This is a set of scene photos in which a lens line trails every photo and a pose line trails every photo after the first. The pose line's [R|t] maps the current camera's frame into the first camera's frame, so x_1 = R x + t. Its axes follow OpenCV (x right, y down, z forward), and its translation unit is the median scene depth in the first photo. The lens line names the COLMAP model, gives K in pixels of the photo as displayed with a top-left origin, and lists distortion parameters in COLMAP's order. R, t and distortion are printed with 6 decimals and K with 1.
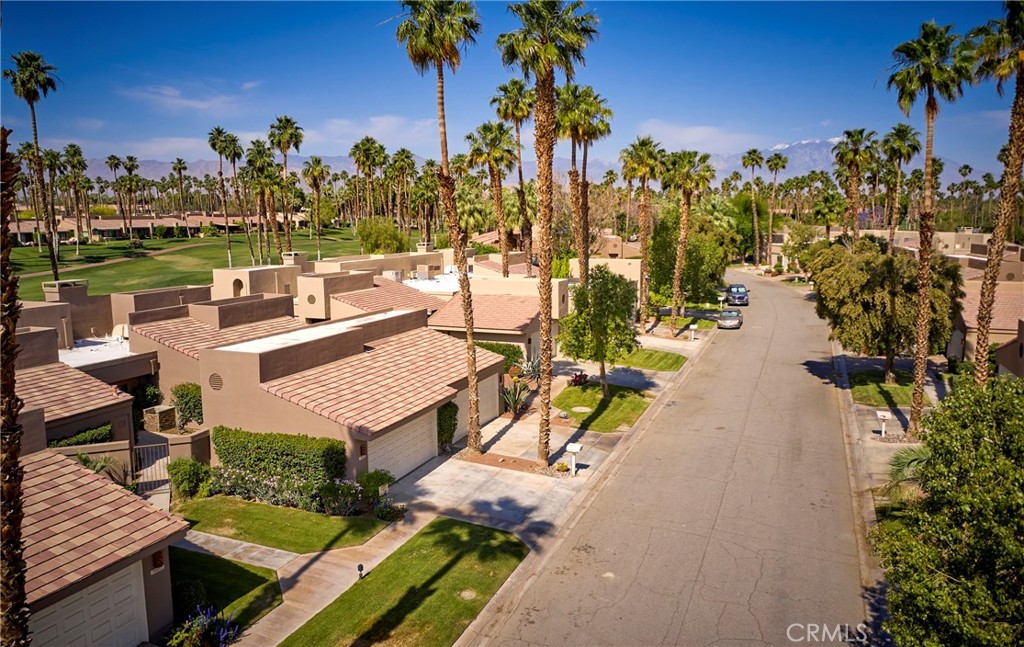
lens RADIAL K [[738.8, 0, 513.7], [0, 738.8, 318.9], [0, 0, 1]] dist [-0.012925, 0.006877]
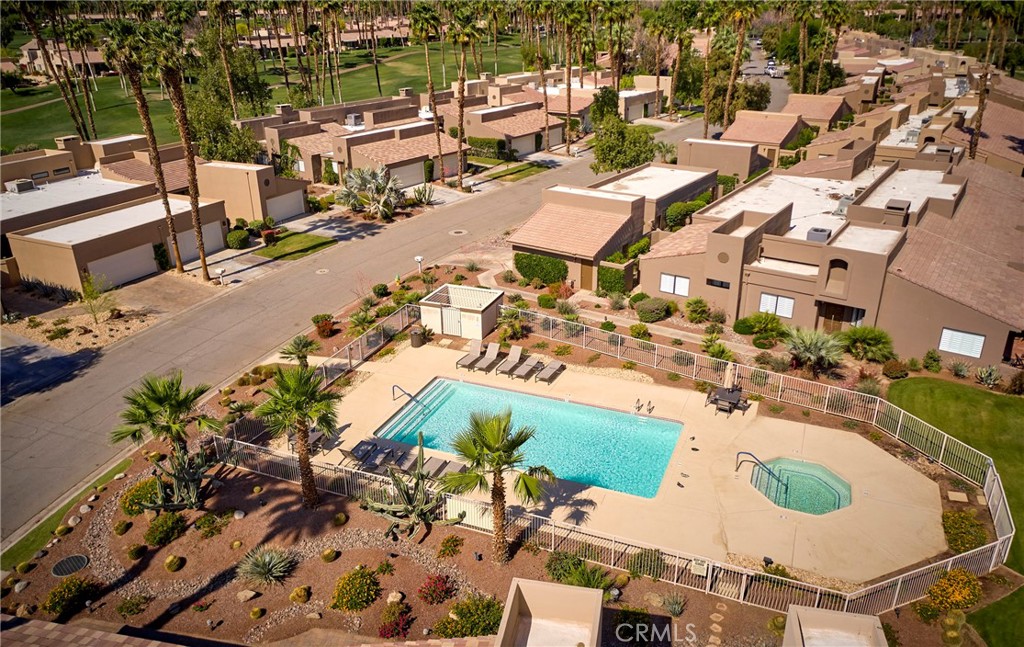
lens RADIAL K [[738.8, 0, 513.7], [0, 738.8, 318.9], [0, 0, 1]] dist [-0.012925, 0.006877]
pose [[0.973537, 0.083215, -0.212841, 0.466634], [-0.024397, 0.963869, 0.265257, 0.039353], [0.227224, -0.253045, 0.940392, -1.860254]]
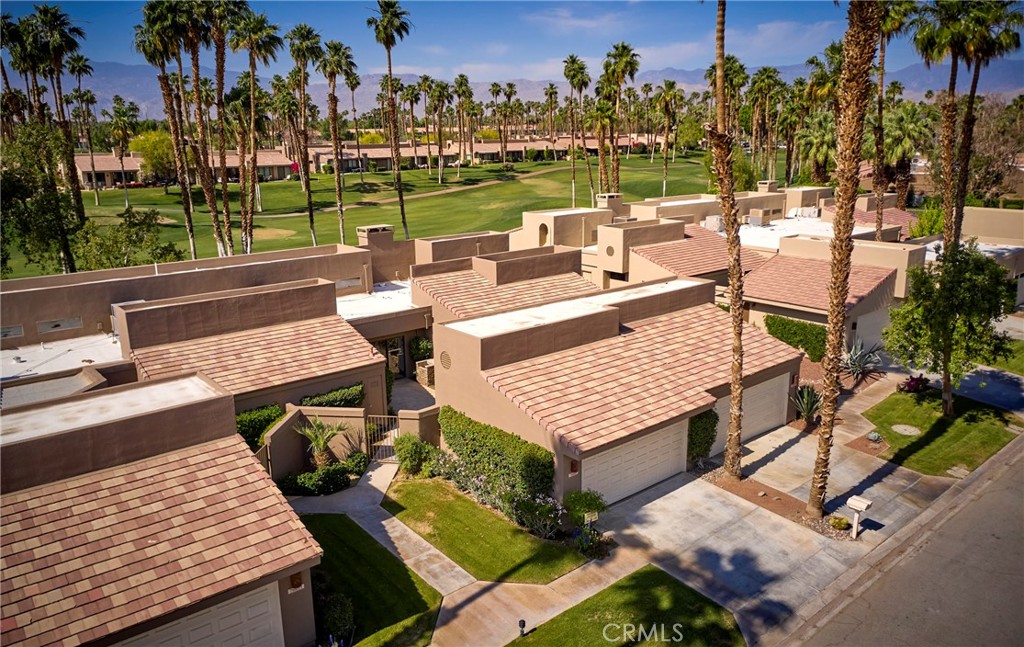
lens RADIAL K [[738.8, 0, 513.7], [0, 738.8, 318.9], [0, 0, 1]] dist [-0.012925, 0.006877]
pose [[0.880192, 0.108878, -0.461961, 0.083870], [-0.057802, 0.990678, 0.123357, -0.070364], [0.471086, -0.081876, 0.878279, 0.165323]]
